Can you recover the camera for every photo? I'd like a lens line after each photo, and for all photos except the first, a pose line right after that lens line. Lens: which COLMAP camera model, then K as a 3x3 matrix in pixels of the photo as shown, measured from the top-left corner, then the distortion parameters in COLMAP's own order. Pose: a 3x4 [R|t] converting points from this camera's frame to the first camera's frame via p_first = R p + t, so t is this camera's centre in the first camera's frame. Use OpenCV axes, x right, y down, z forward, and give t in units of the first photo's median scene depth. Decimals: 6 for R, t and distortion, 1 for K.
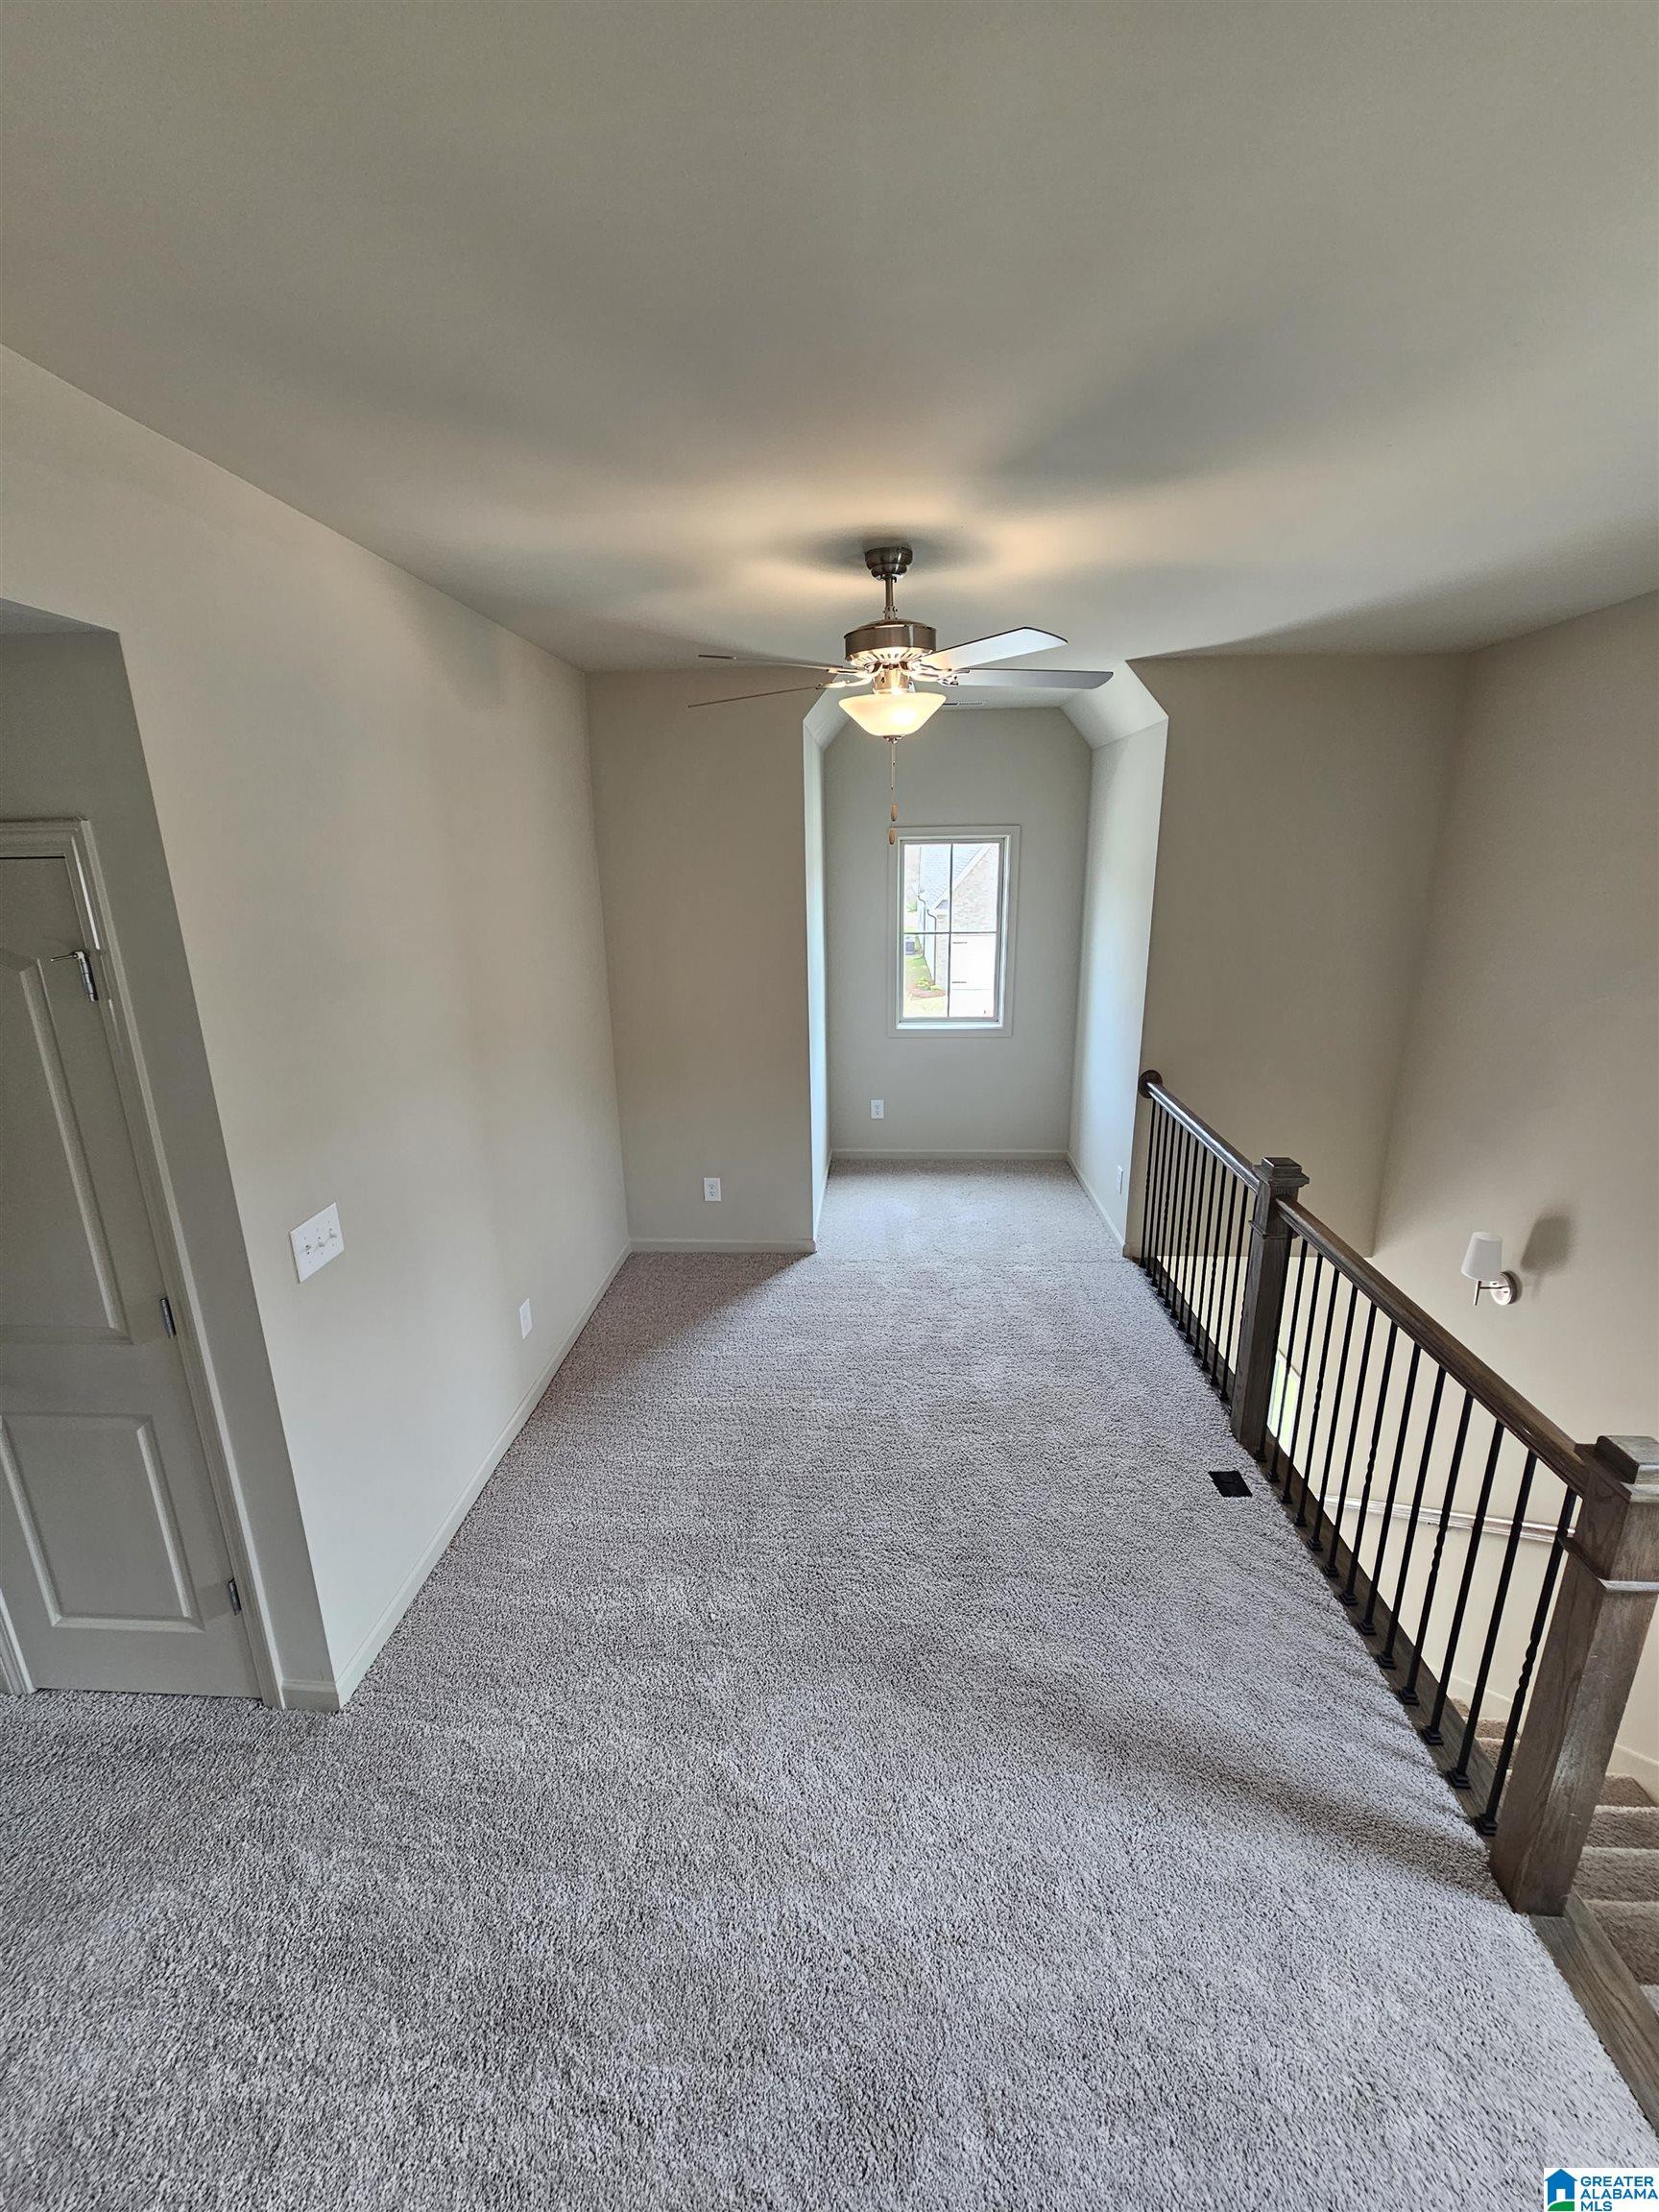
lens RADIAL K [[903.2, 0, 836.4], [0, 903.2, 1116.4], [0, 0, 1]] dist [0.002929, -0.002646]
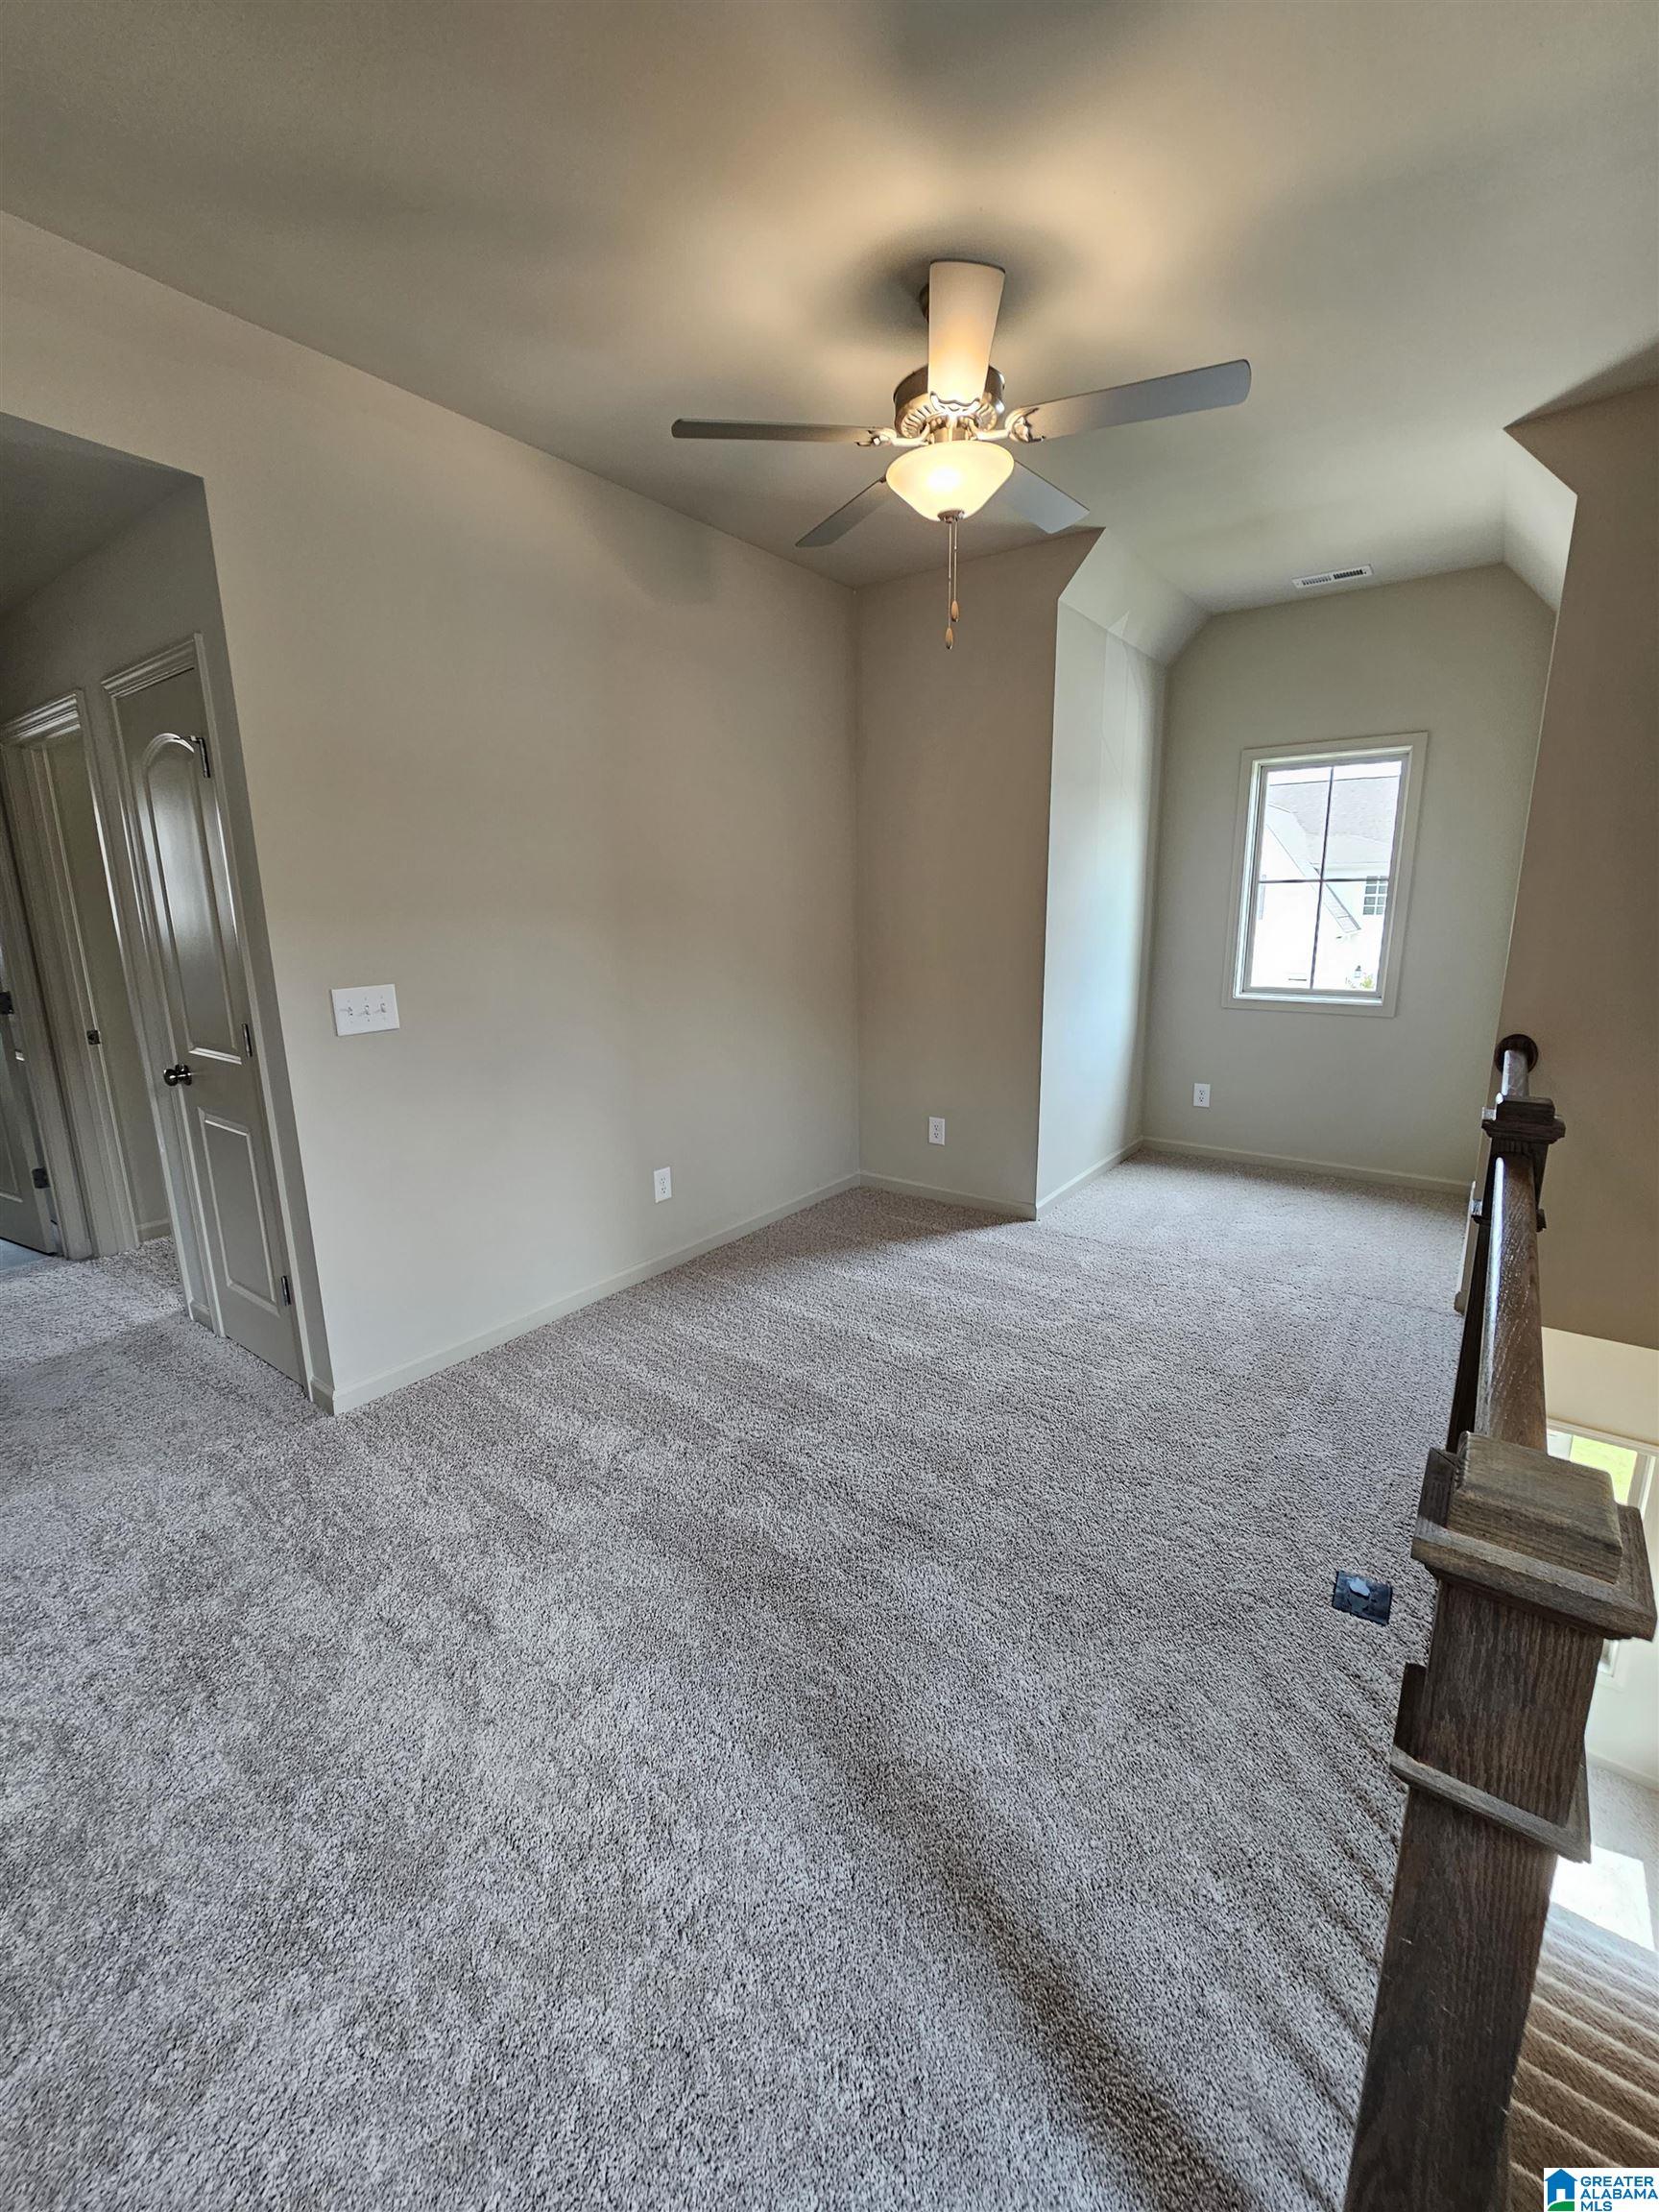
lens RADIAL K [[903.2, 0, 838.9], [0, 903.2, 1112.5], [0, 0, 1]] dist [0.002929, -0.002646]
pose [[0.833583, 0.125538, -0.537940, 0.425610], [-0.154324, 0.987983, -0.008576, 0.131051], [0.530399, 0.090166, 0.842940, 0.237982]]
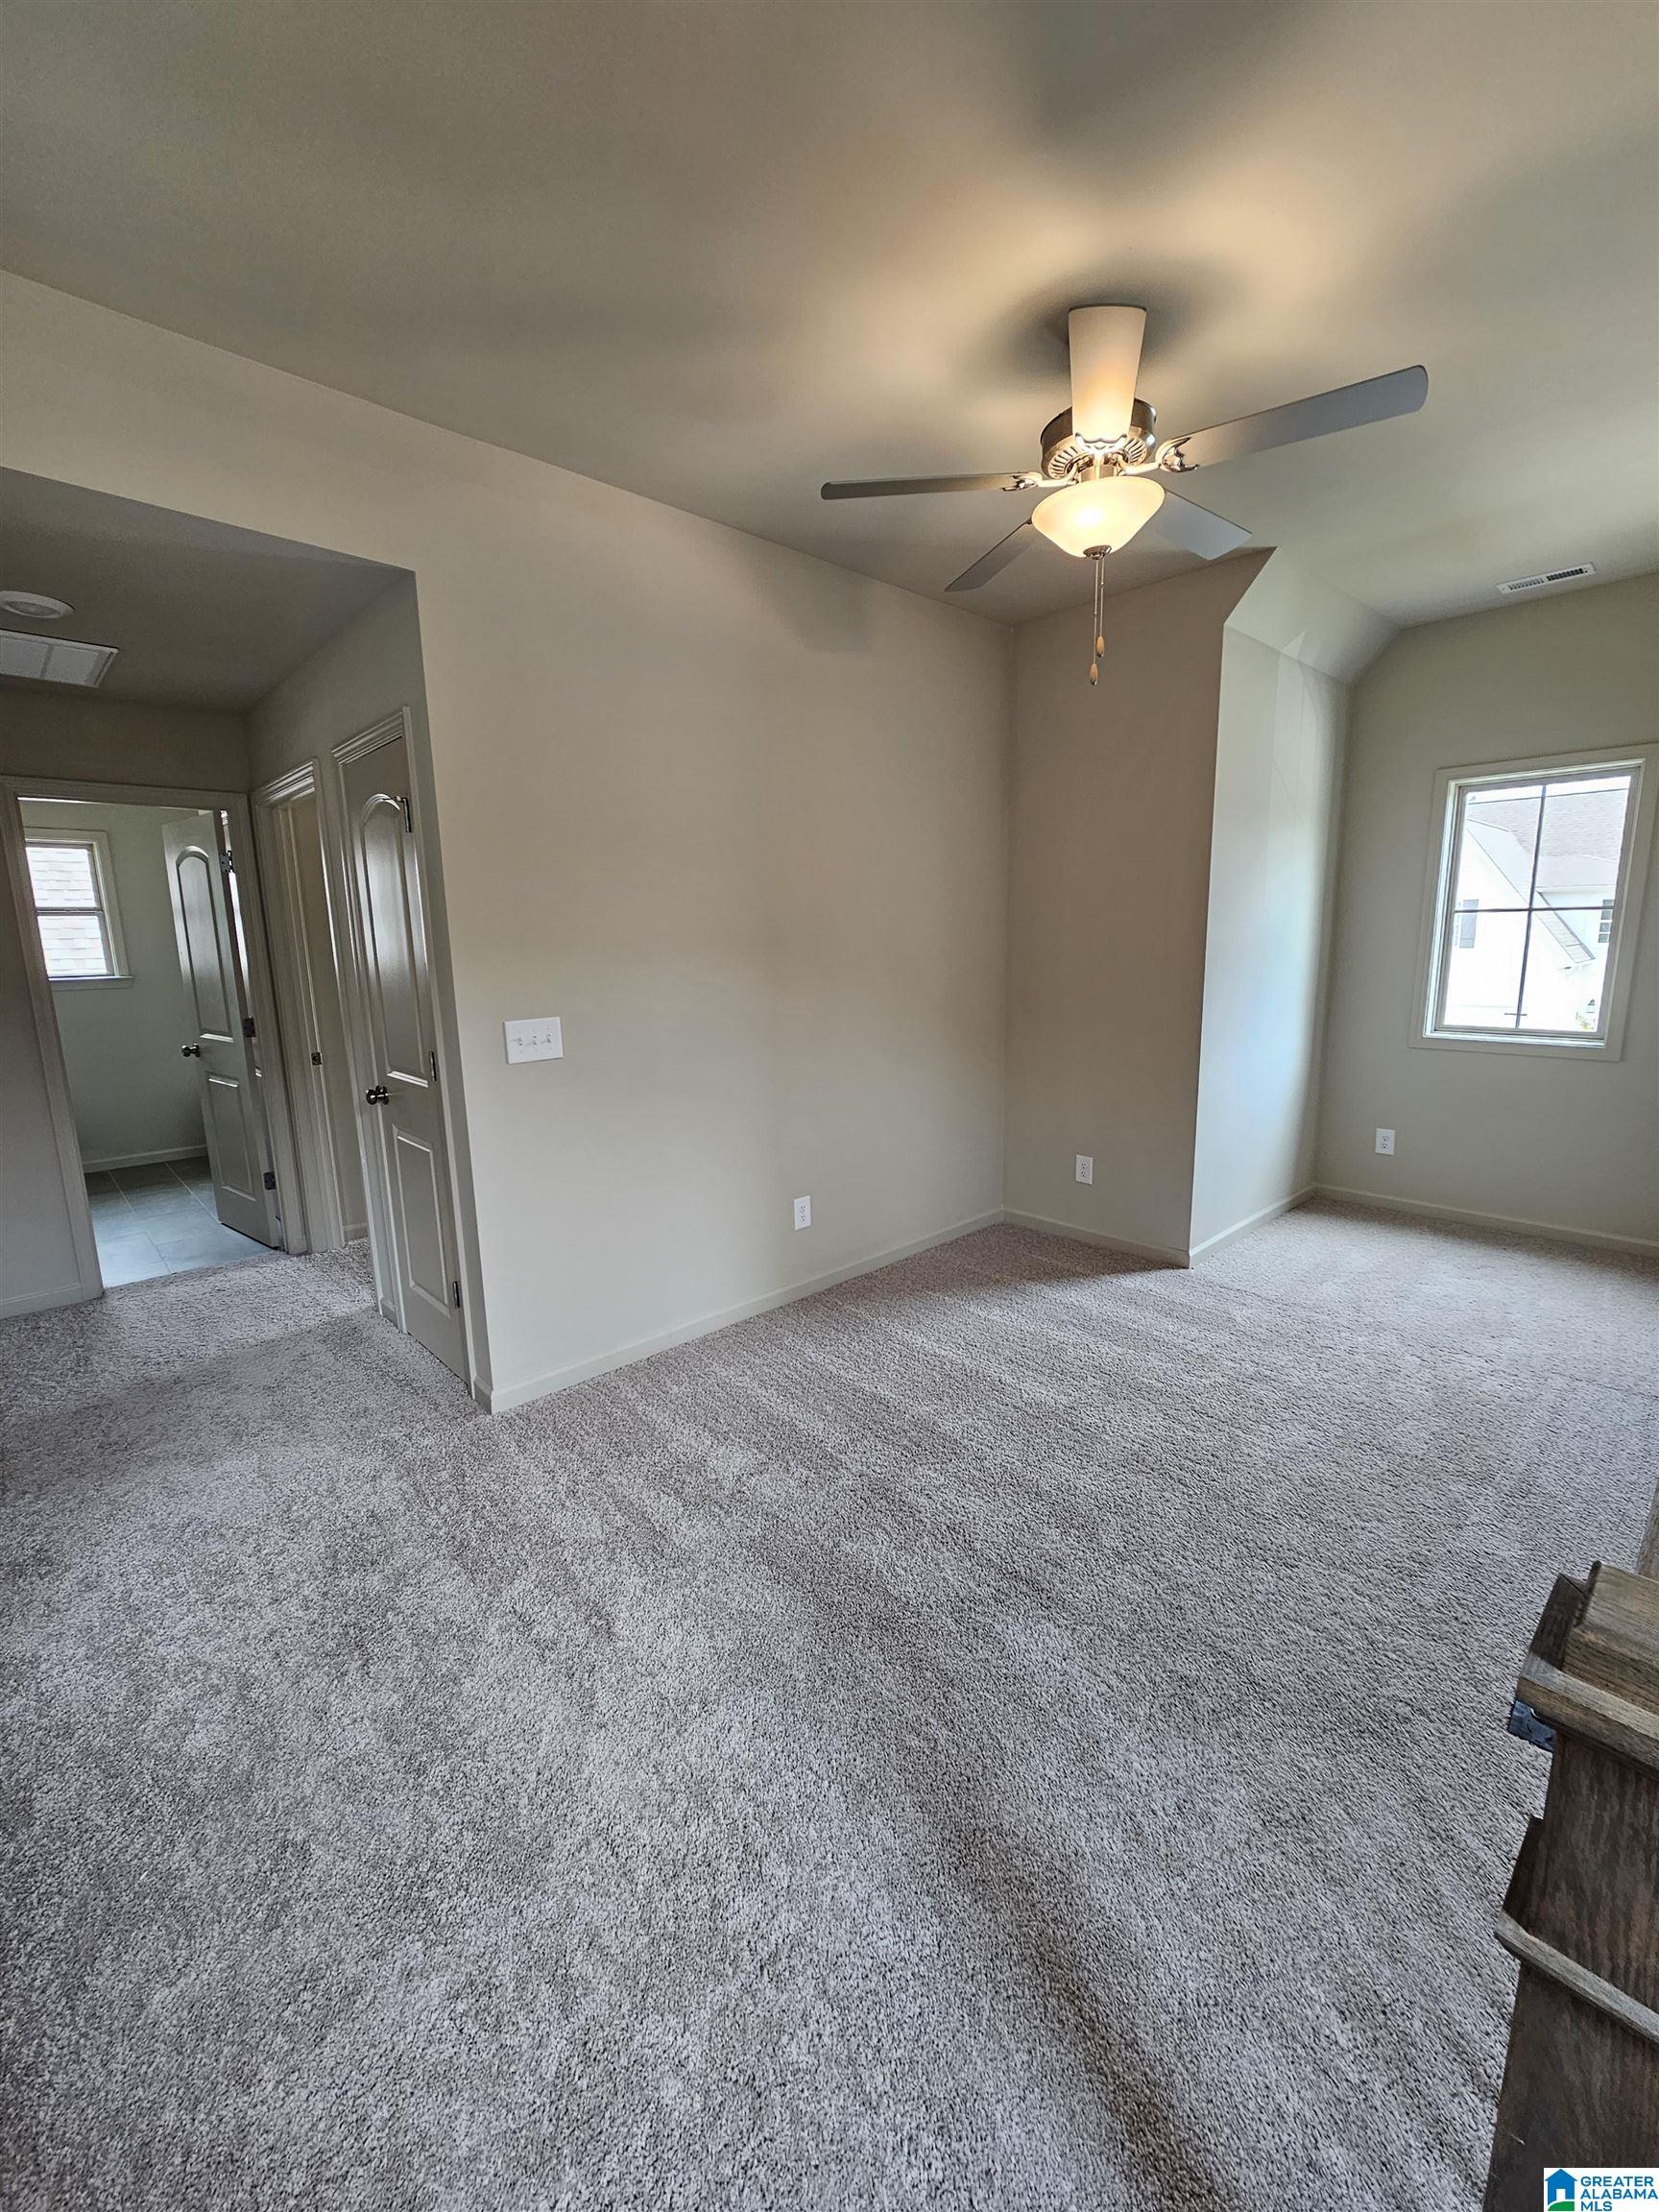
lens RADIAL K [[903.2, 0, 841.2], [0, 903.2, 1114.8], [0, 0, 1]] dist [0.002929, -0.002646]
pose [[0.724282, 0.133279, -0.676499, 0.445636], [-0.186813, 0.982374, -0.006468, 0.119583], [0.663713, 0.131064, 0.736415, 0.249231]]
